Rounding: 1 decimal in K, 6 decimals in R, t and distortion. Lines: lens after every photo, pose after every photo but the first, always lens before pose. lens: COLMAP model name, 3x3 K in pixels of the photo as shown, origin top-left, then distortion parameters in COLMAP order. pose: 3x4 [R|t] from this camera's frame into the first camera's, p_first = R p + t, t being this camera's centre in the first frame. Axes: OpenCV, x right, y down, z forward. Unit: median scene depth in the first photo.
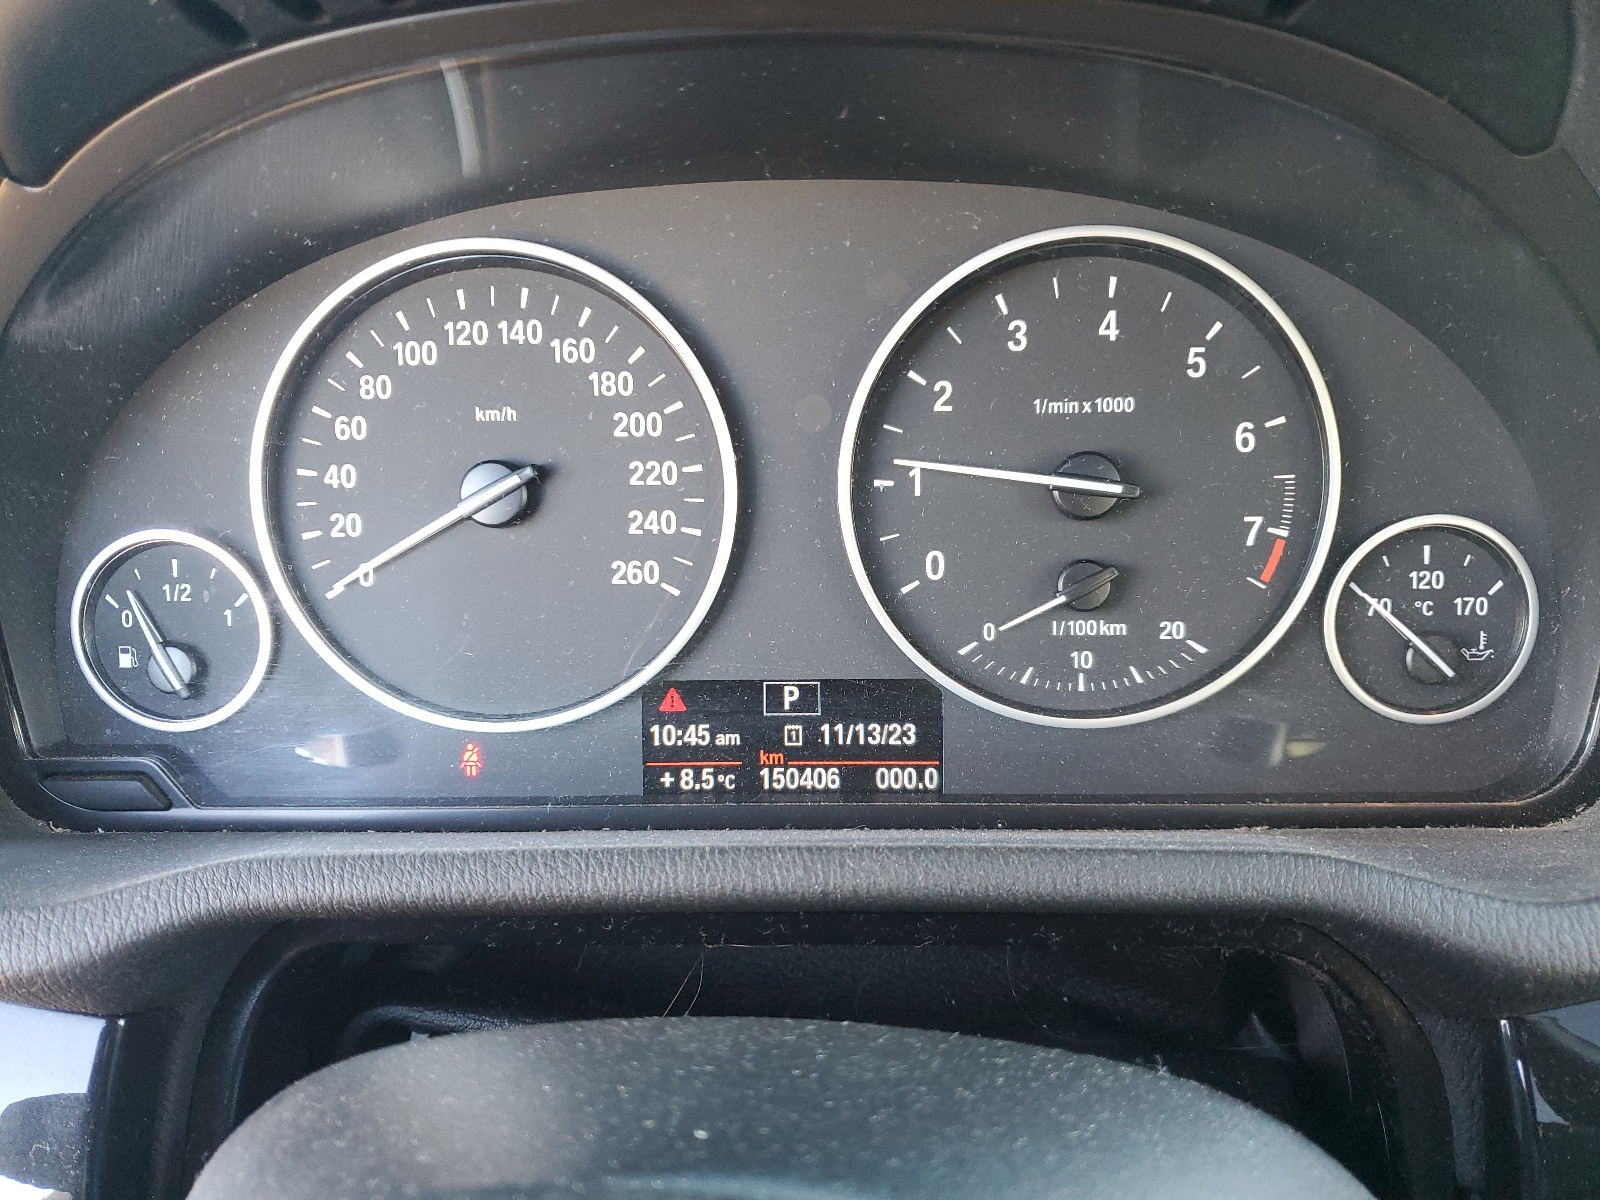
lens RADIAL K [[1218.9, 0, 796.9], [0, 1218.9, 597.7], [0, 0, 1]] dist [-0.008483, -0.000636]
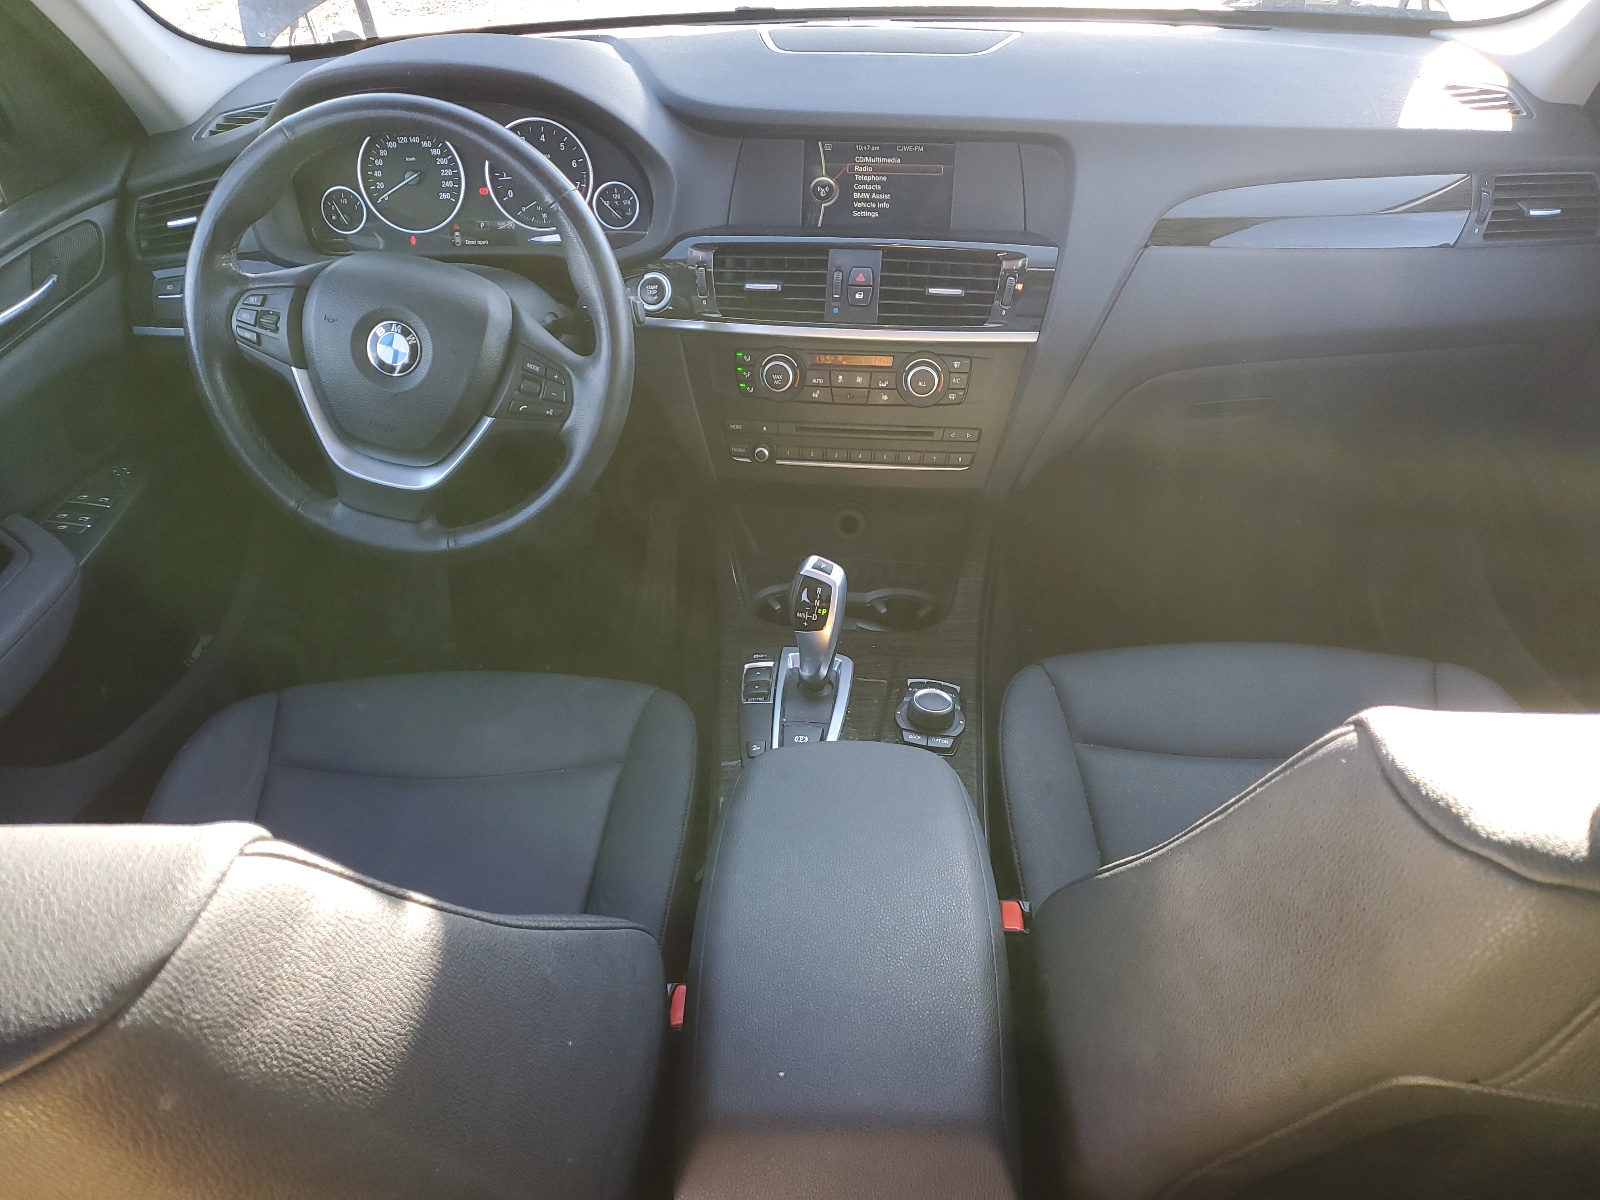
lens RADIAL K [[1218.9, 0, 804.0], [0, 1218.9, 597.9], [0, 0, 1]] dist [-0.008483, -0.000636]
pose [[0.999647, 0.003998, -0.026270, 1.328660], [0.004082, 0.953789, 0.300451, 0.051064], [0.026258, -0.300452, 0.953435, -3.728212]]
